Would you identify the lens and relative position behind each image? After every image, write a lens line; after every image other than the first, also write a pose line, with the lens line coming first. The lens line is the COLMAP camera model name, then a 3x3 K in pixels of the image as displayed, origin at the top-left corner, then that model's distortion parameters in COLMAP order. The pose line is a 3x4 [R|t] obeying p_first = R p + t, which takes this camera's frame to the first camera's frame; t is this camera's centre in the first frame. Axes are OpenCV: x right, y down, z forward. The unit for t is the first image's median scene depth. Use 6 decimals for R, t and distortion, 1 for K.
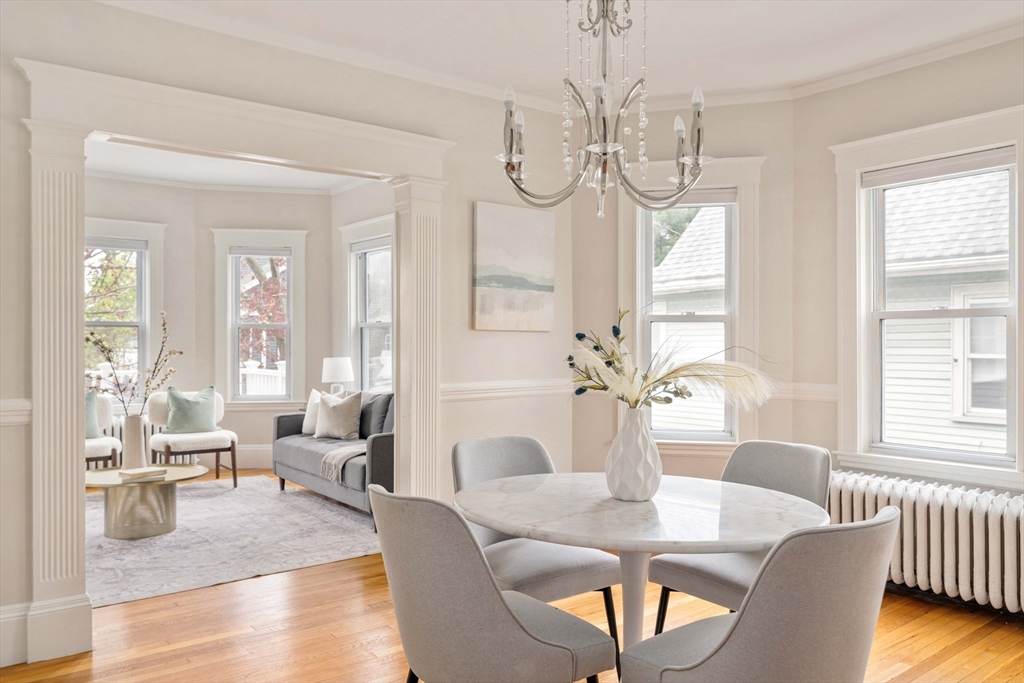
lens RADIAL K [[728.3, 0, 514.0], [0, 728.3, 347.2], [0, 0, 1]] dist [0.092264, 0.000948]
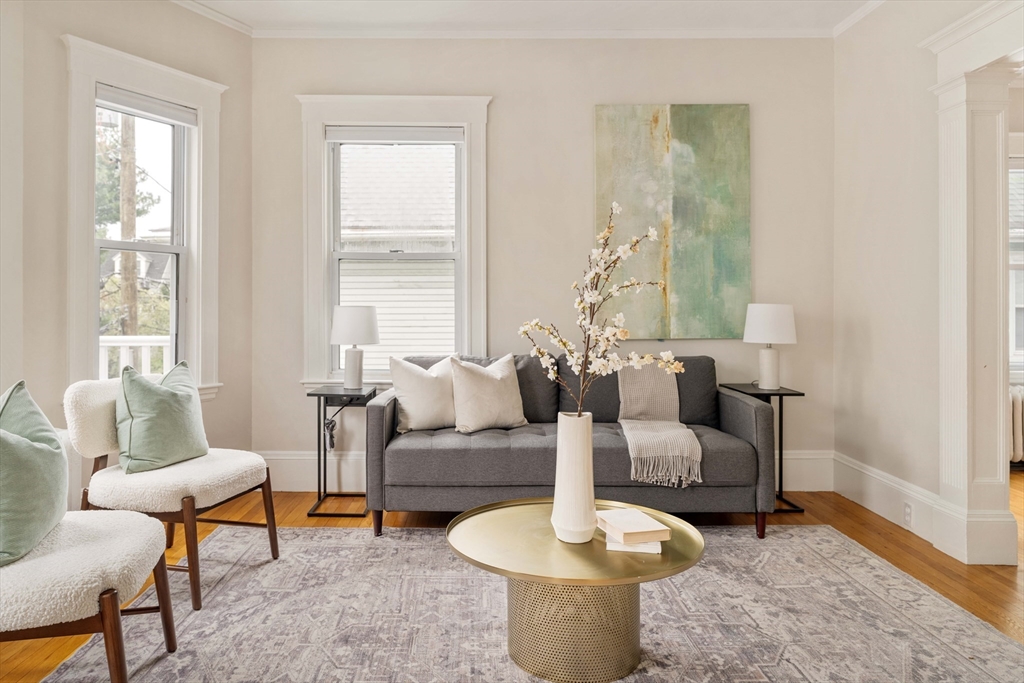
lens RADIAL K [[674.2, 0, 509.4], [0, 674.2, 304.0], [0, 0, 1]] dist [-0.000626, 0.000499]
pose [[0.618611, -0.006003, 0.785675, -0.658122], [0.007943, 0.999967, 0.001386, 0.013892], [-0.785657, 0.005383, 0.618638, 0.594347]]
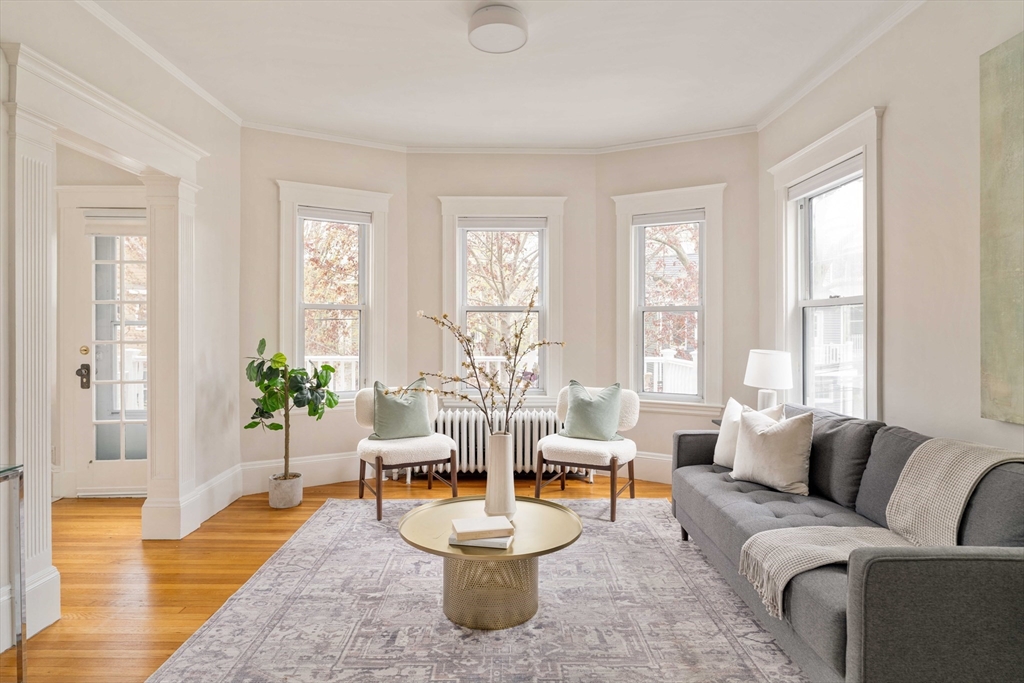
lens RADIAL K [[566.6, 0, 512.1], [0, 566.6, 333.2], [0, 0, 1]] dist [-0.000147, 0.000209]
pose [[0.795305, -0.000794, -0.606208, -0.119558], [-0.001256, 0.999995, -0.002959, -0.001202], [0.606208, 0.003115, 0.795300, 0.472374]]
